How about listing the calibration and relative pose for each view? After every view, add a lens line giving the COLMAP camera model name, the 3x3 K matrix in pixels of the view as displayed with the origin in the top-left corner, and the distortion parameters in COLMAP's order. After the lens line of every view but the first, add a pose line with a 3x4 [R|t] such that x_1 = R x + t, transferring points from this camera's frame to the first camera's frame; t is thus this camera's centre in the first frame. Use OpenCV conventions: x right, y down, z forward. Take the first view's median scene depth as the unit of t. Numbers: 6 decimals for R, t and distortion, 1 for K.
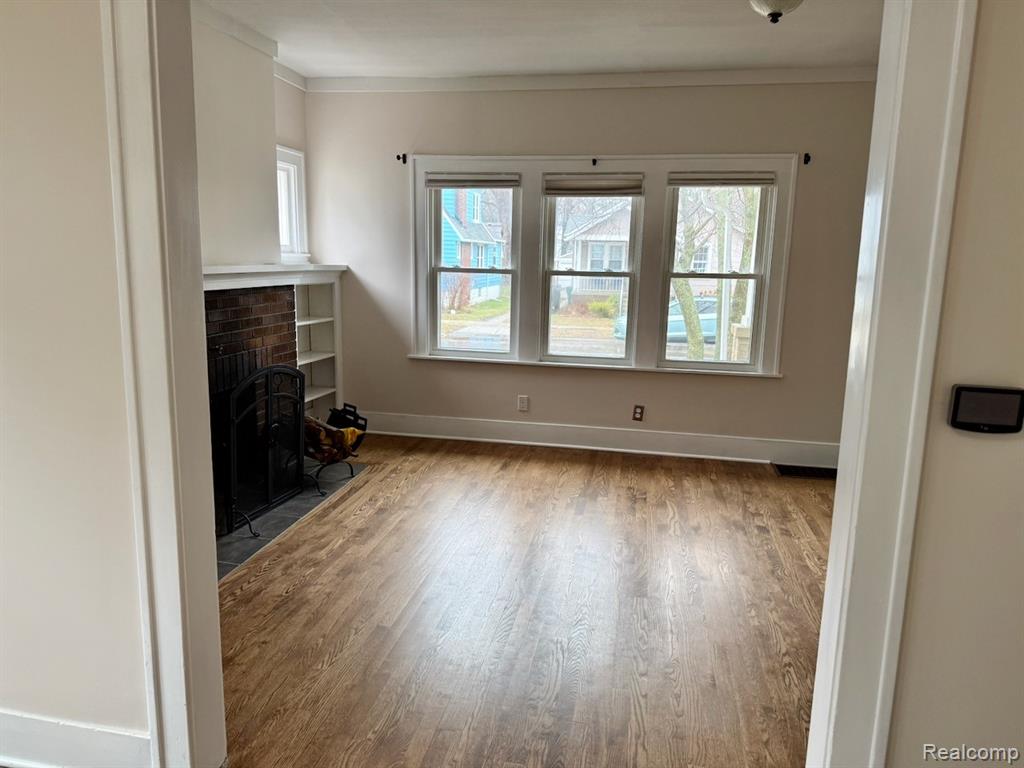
lens RADIAL K [[719.2, 0, 513.5], [0, 719.2, 379.4], [0, 0, 1]] dist [0.079716, -0.087400]
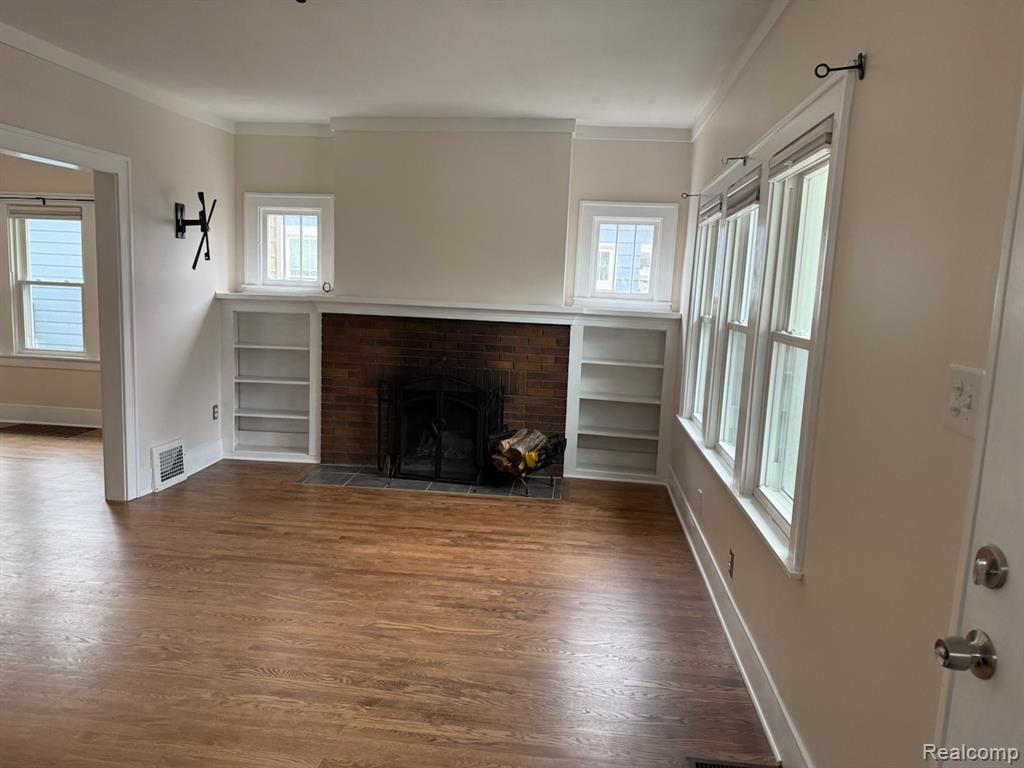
lens RADIAL K [[719.2, 0, 511.3], [0, 719.2, 389.3], [0, 0, 1]] dist [0.079716, -0.087400]
pose [[0.081095, 0.122883, -0.989102, 0.772618], [-0.215867, 0.970982, 0.102933, -0.121485], [0.973049, 0.205167, 0.105268, 0.765643]]
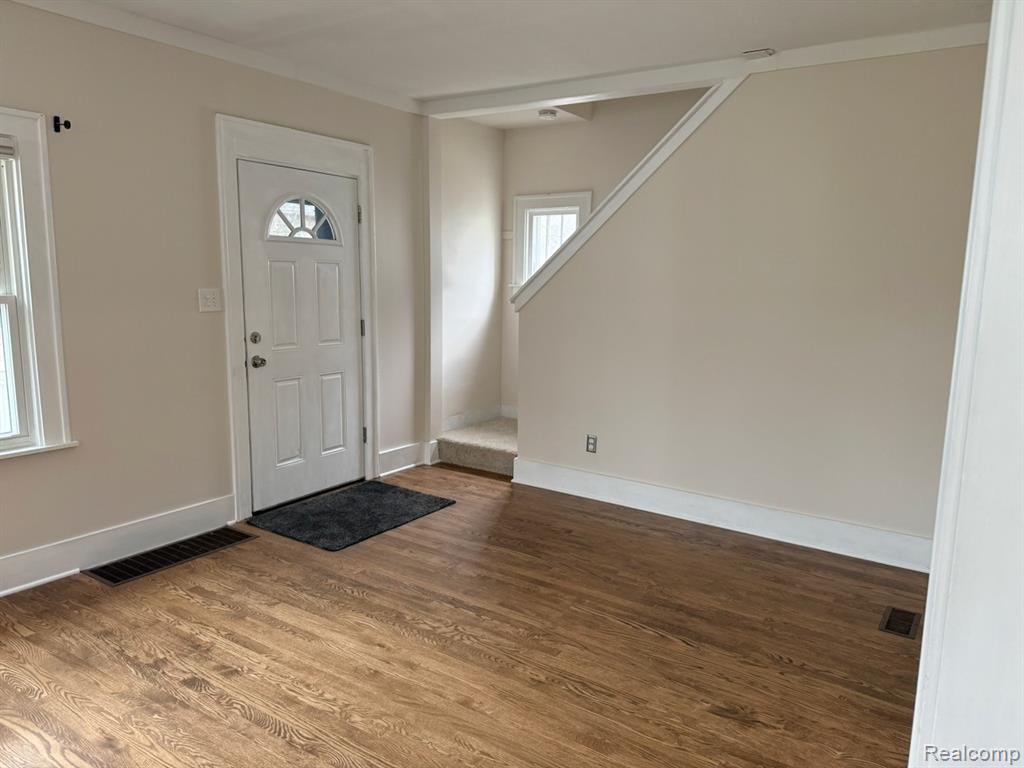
lens RADIAL K [[719.2, 0, 489.1], [0, 719.2, 384.7], [0, 0, 1]] dist [0.079716, -0.087400]
pose [[0.416378, -0.149076, 0.896887, -0.075488], [0.158742, 0.983234, 0.089732, -0.058356], [-0.895226, 0.105011, 0.433062, 0.352656]]
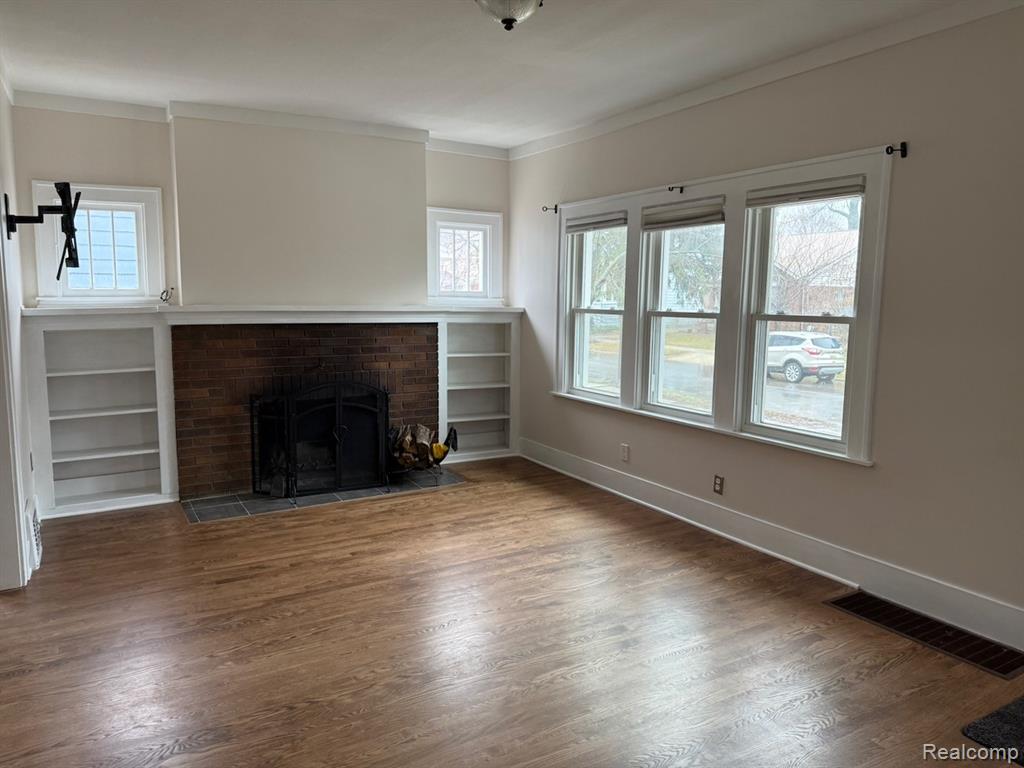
lens RADIAL K [[719.2, 0, 512.6], [0, 719.2, 384.8], [0, 0, 1]] dist [0.079716, -0.087400]
pose [[0.657970, 0.076900, -0.749107, 0.657266], [-0.126370, 0.991941, -0.009167, -0.029633], [0.742365, 0.100697, 0.662386, 0.284174]]
